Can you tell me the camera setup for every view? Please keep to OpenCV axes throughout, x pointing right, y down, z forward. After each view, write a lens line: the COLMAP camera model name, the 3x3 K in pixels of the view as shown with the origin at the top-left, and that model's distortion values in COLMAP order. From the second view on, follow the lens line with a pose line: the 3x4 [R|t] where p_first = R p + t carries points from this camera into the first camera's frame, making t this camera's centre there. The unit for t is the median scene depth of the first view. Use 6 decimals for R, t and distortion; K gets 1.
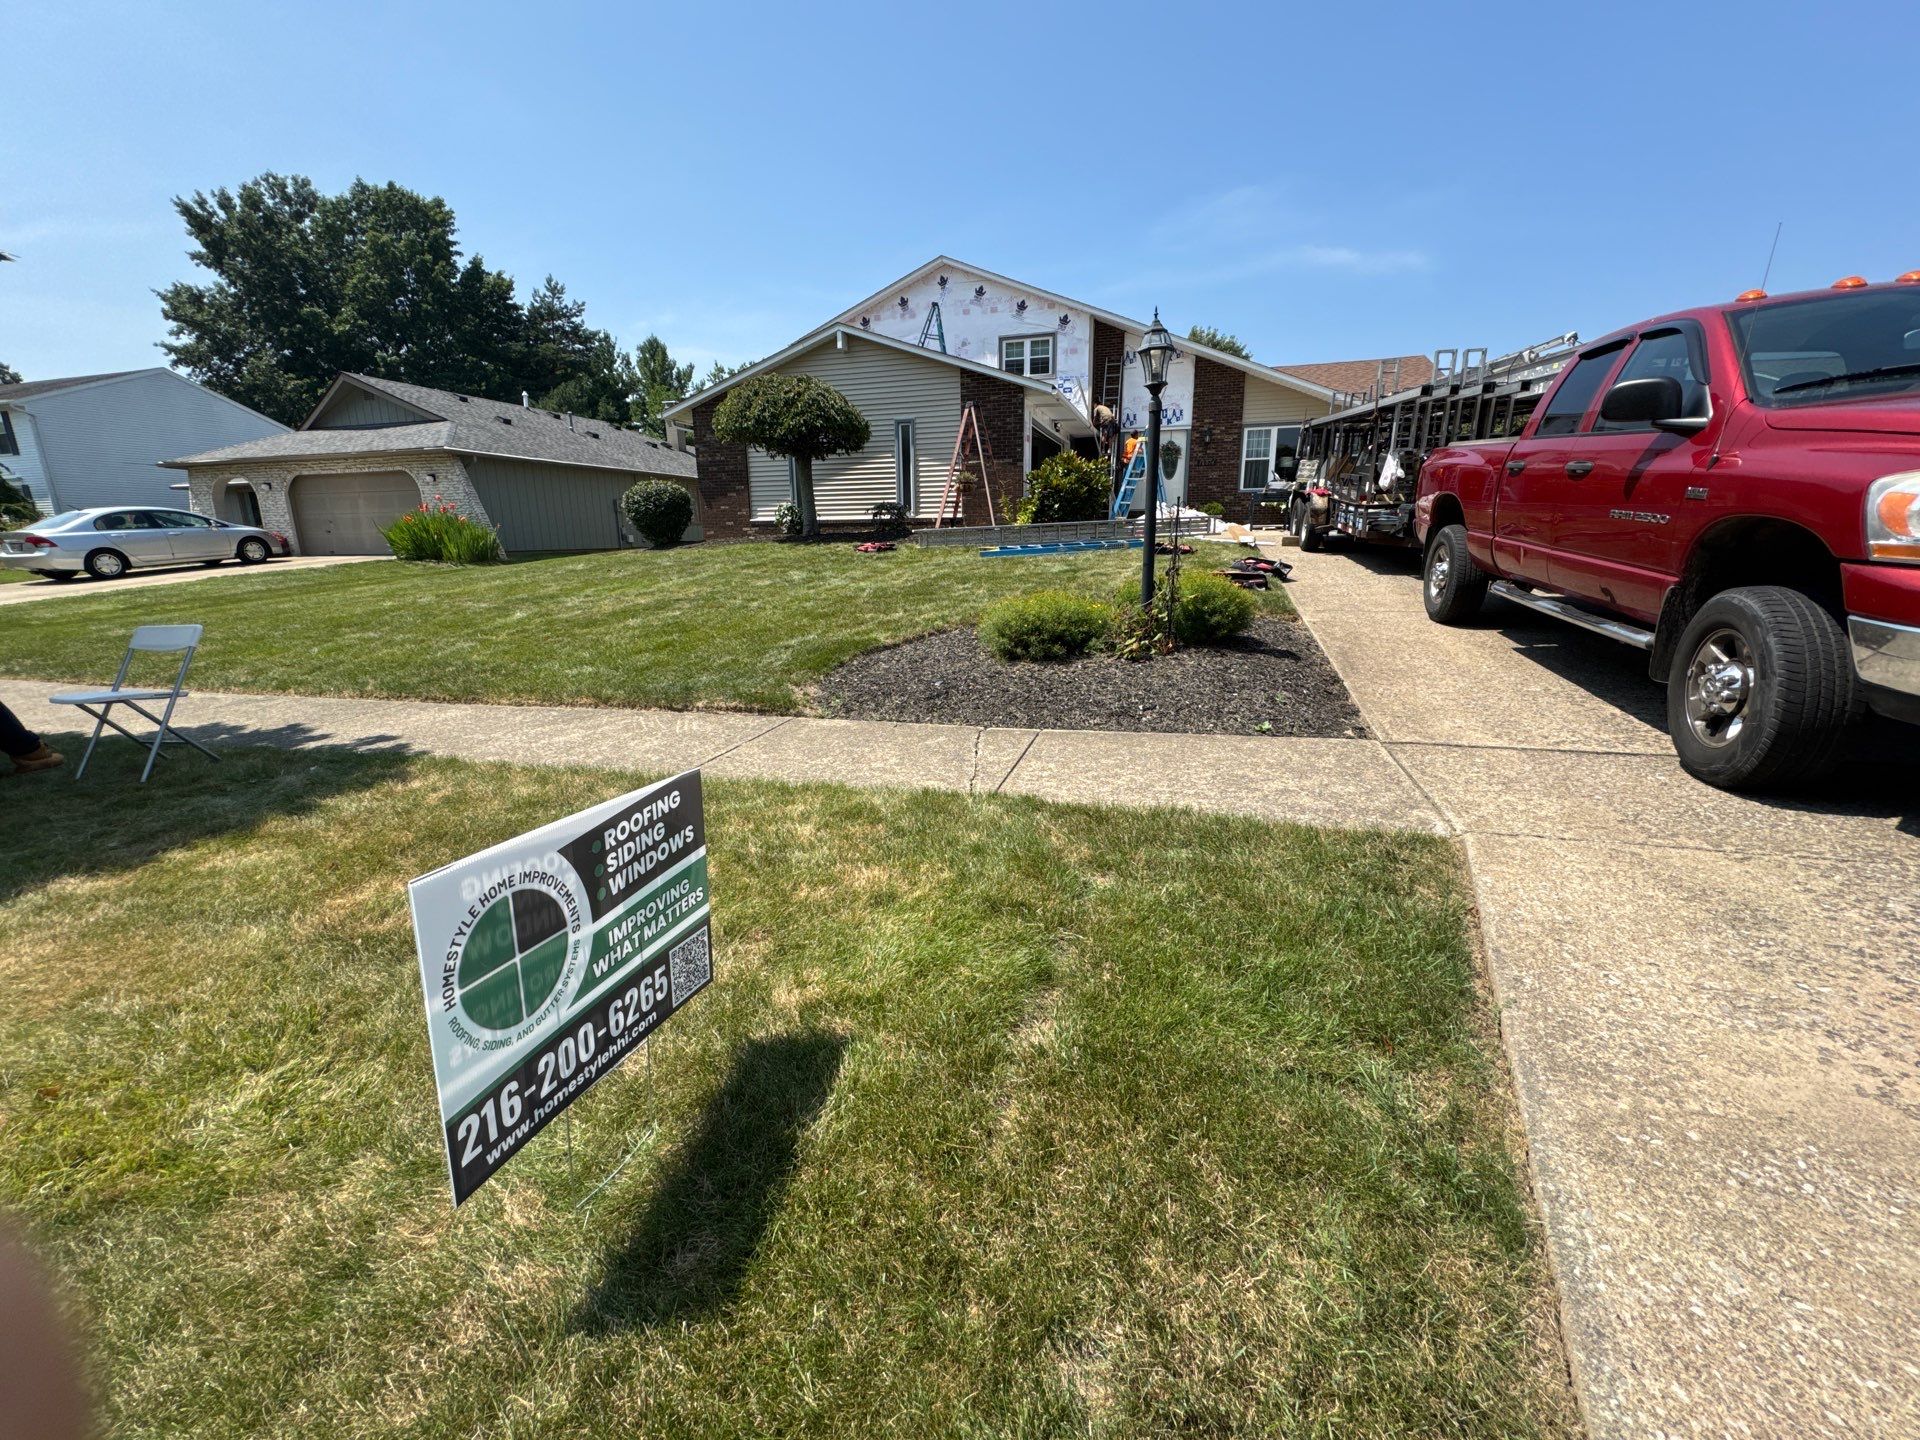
lens RADIAL K [[848.4, 0, 960.0], [0, 848.4, 720.0], [0, 0, 1]] dist [-0.000461, 0.000131]
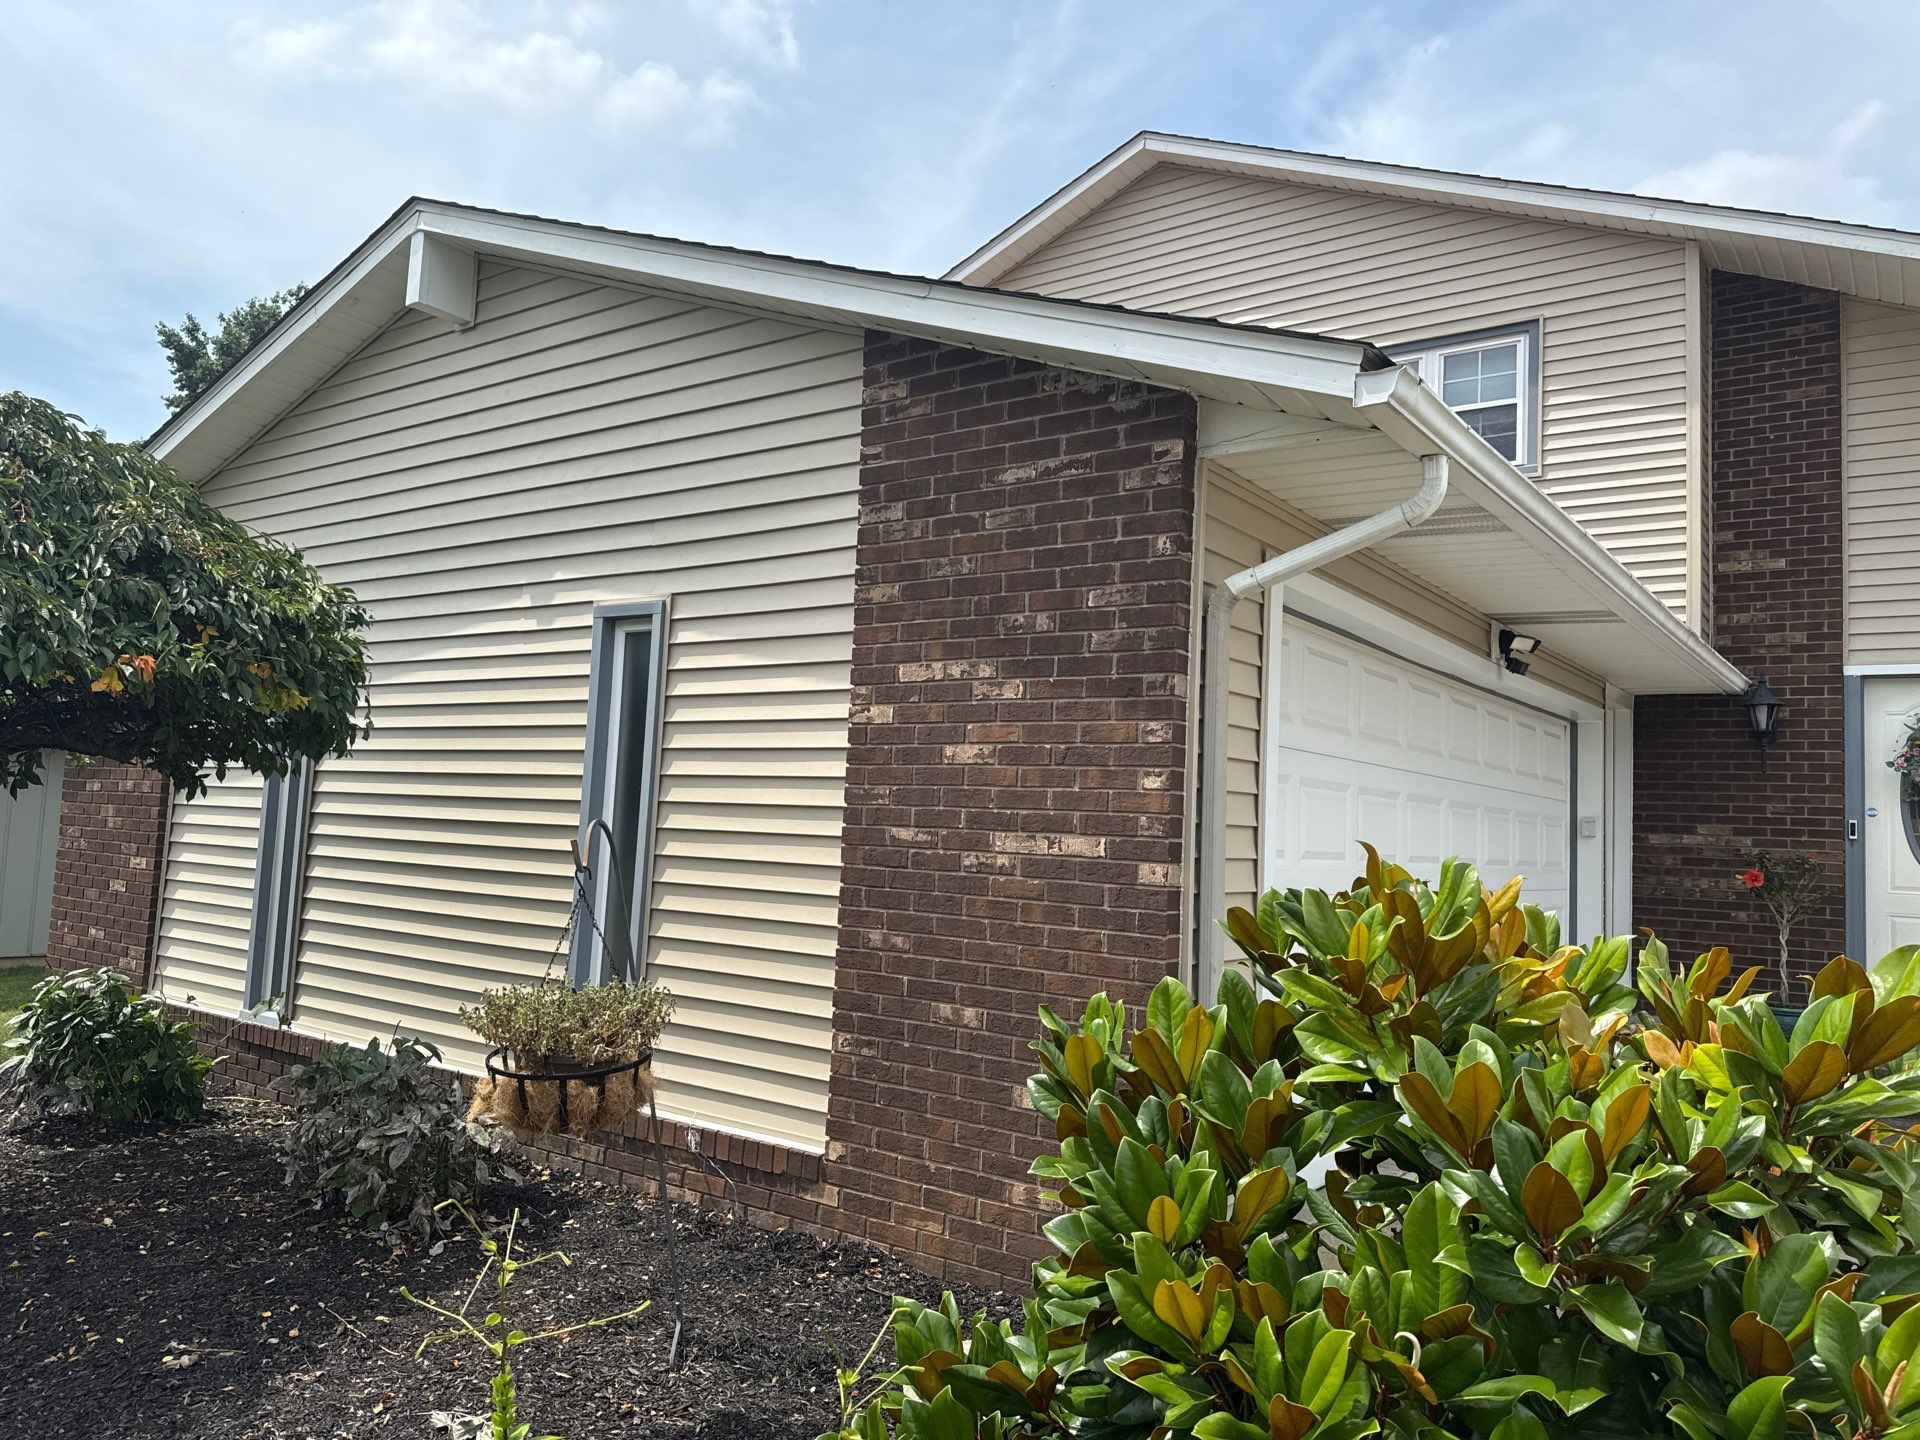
lens RADIAL K [[1368.4, 0, 981.1], [0, 1368.4, 713.5], [0, 0, 1]] dist [0.008986, 0.000383]
pose [[0.954037, 0.020393, -0.298994, 0.071819], [-0.104631, 0.957566, -0.268550, -0.207012], [0.280830, 0.287491, 0.915688, 0.599705]]
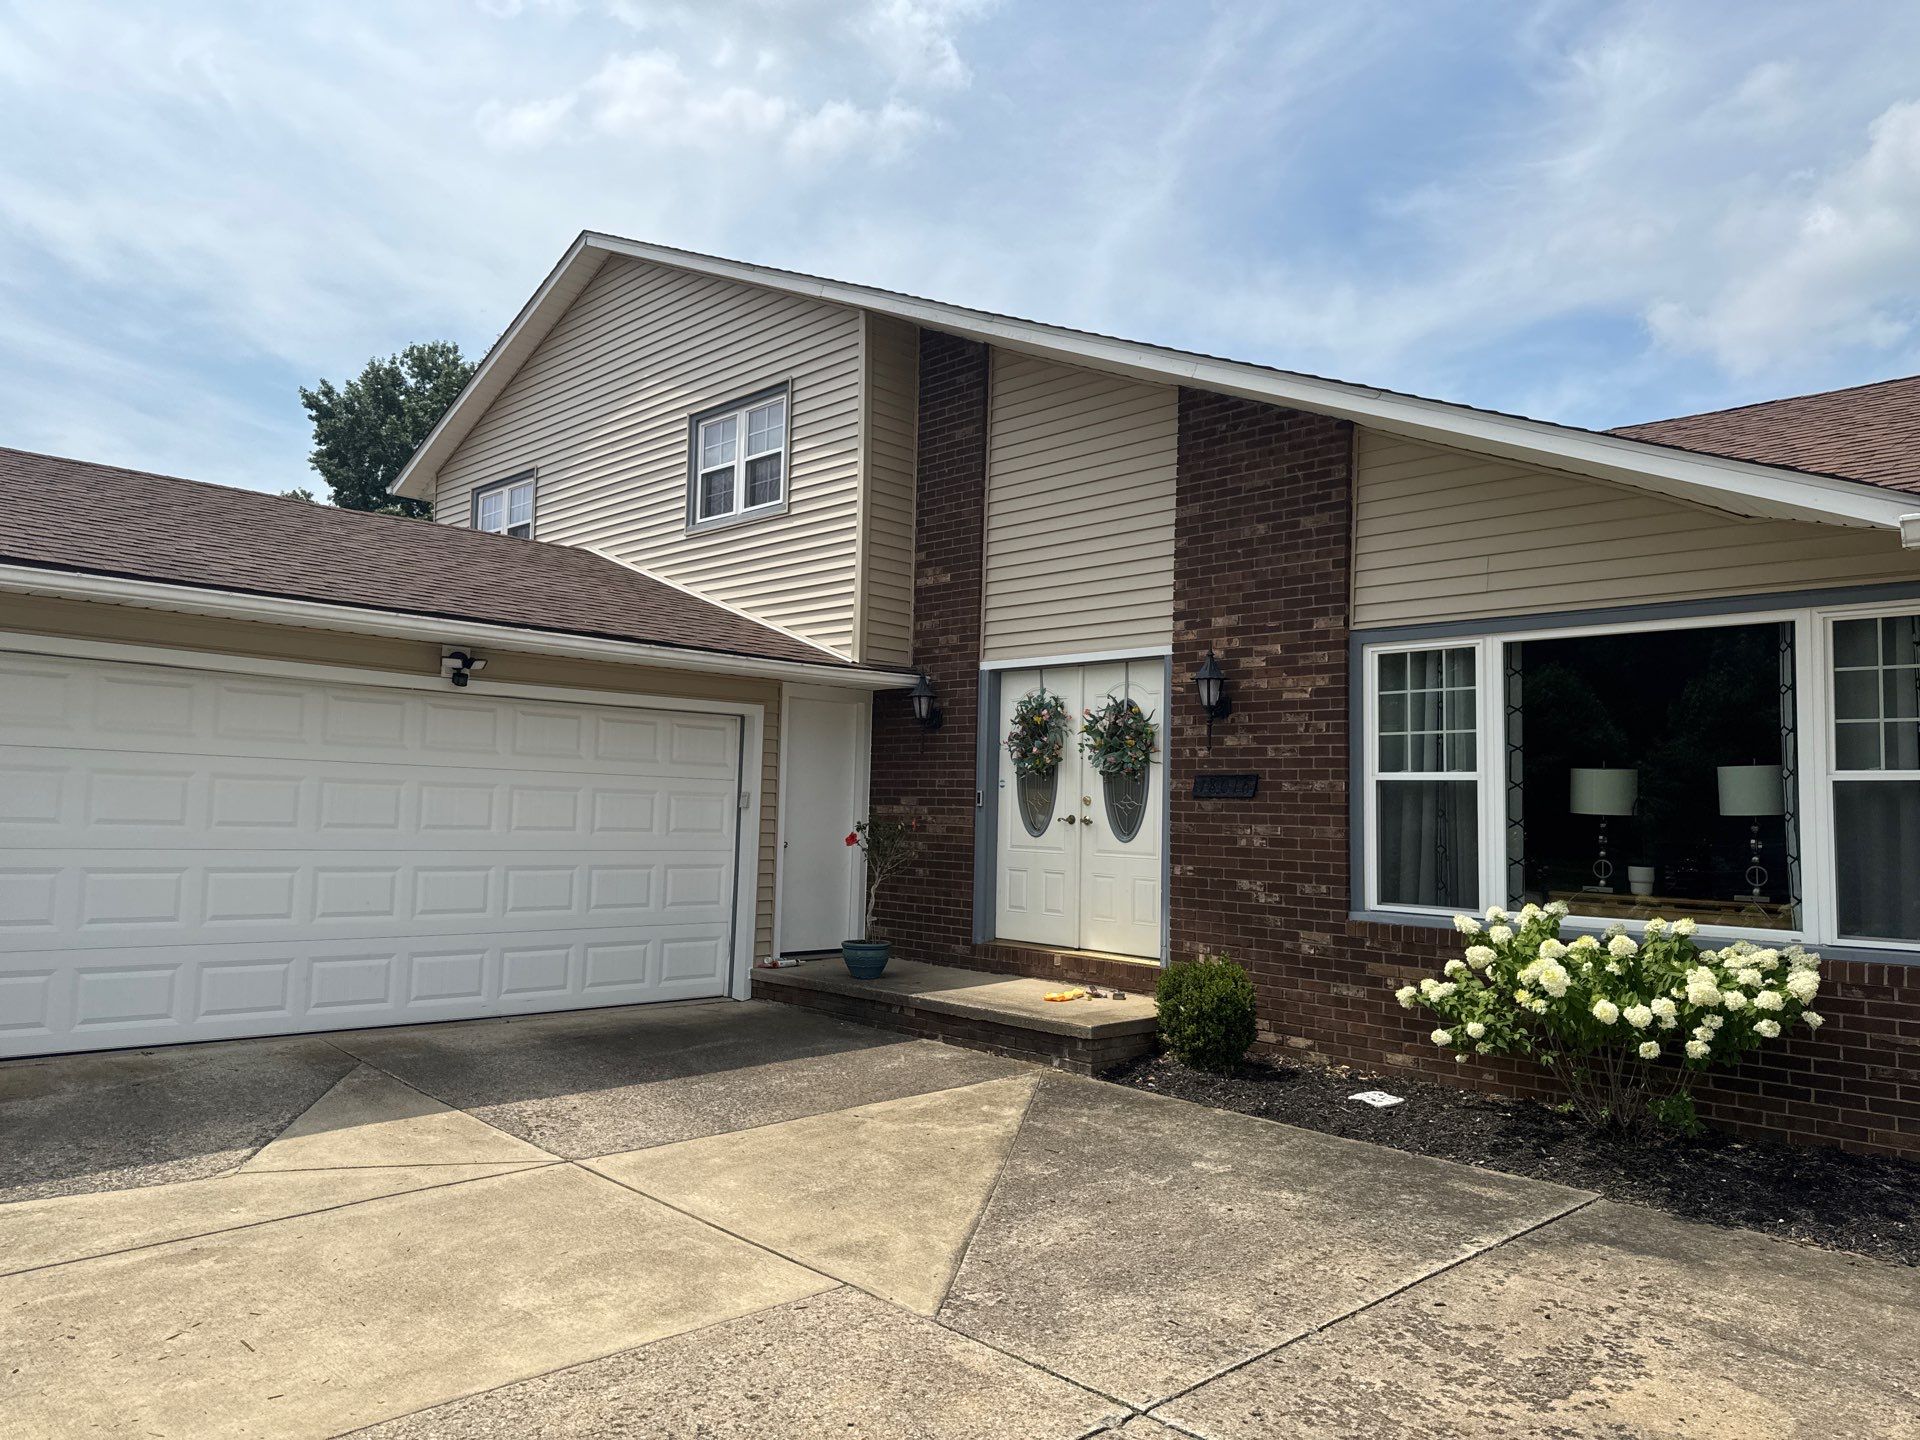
lens RADIAL K [[1351.9, 0, 968.0], [0, 1351.9, 722.4], [0, 0, 1]] dist [0.093107, -0.116923]
pose [[0.866546, -0.003926, -0.499081, 0.426663], [-0.129211, 0.964112, -0.231931, -0.224084], [0.482081, 0.265466, 0.834941, 0.643416]]
